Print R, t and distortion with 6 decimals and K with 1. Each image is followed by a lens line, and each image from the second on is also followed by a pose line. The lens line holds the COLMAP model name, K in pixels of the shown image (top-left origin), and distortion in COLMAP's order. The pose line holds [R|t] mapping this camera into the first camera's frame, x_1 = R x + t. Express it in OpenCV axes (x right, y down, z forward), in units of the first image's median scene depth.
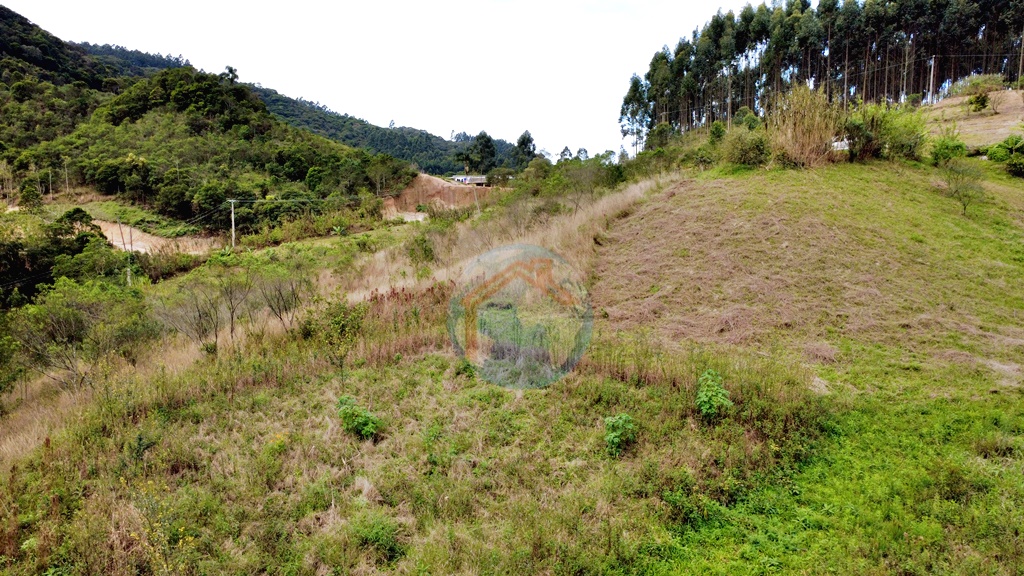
lens RADIAL K [[733.5, 0, 513.3], [0, 733.5, 292.6], [0, 0, 1]] dist [-0.001644, -0.002528]
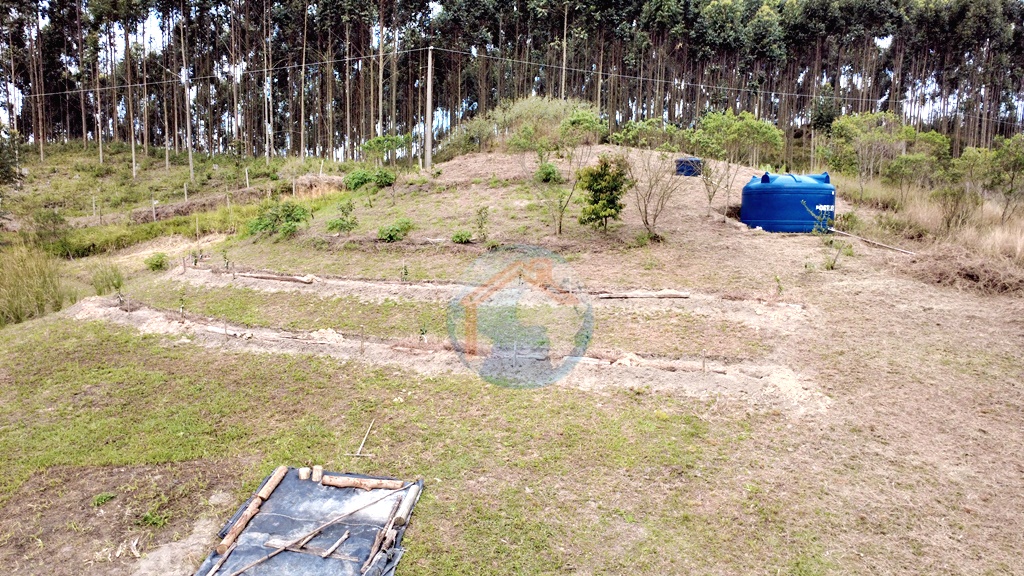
lens RADIAL K [[733.5, 0, 510.2], [0, 733.5, 287.9], [0, 0, 1]] dist [-0.001644, -0.002528]
pose [[0.800373, -0.041045, 0.598096, 0.893440], [0.048339, 0.998824, 0.003858, -0.457104], [-0.597550, 0.025823, 0.801416, 1.613109]]
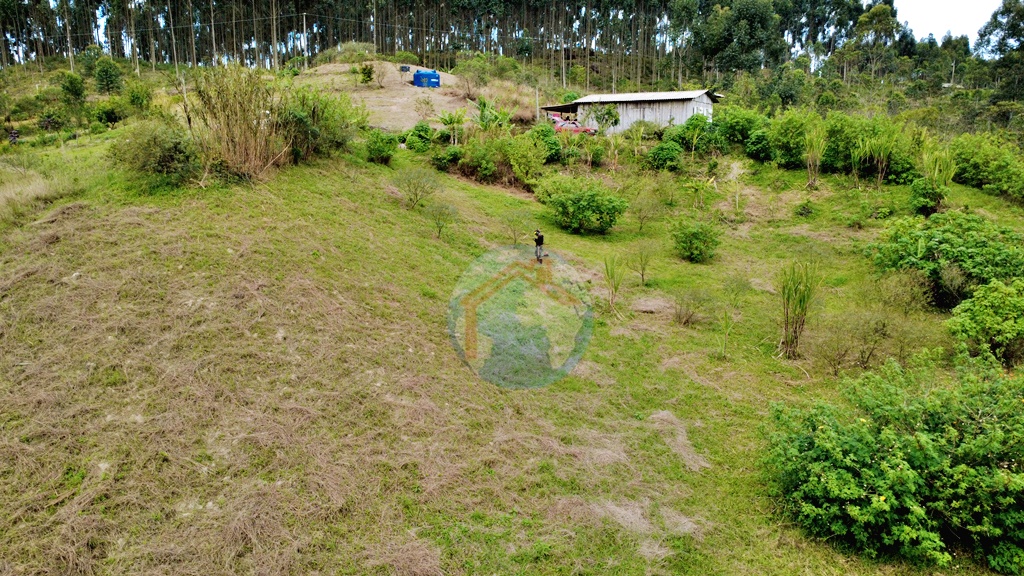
lens RADIAL K [[733.5, 0, 511.0], [0, 733.5, 289.9], [0, 0, 1]] dist [-0.001644, -0.002528]
pose [[0.678243, -0.134222, 0.722476, 0.039553], [0.072632, 0.990607, 0.115851, -0.147217], [-0.731240, -0.026100, 0.681621, 0.363506]]
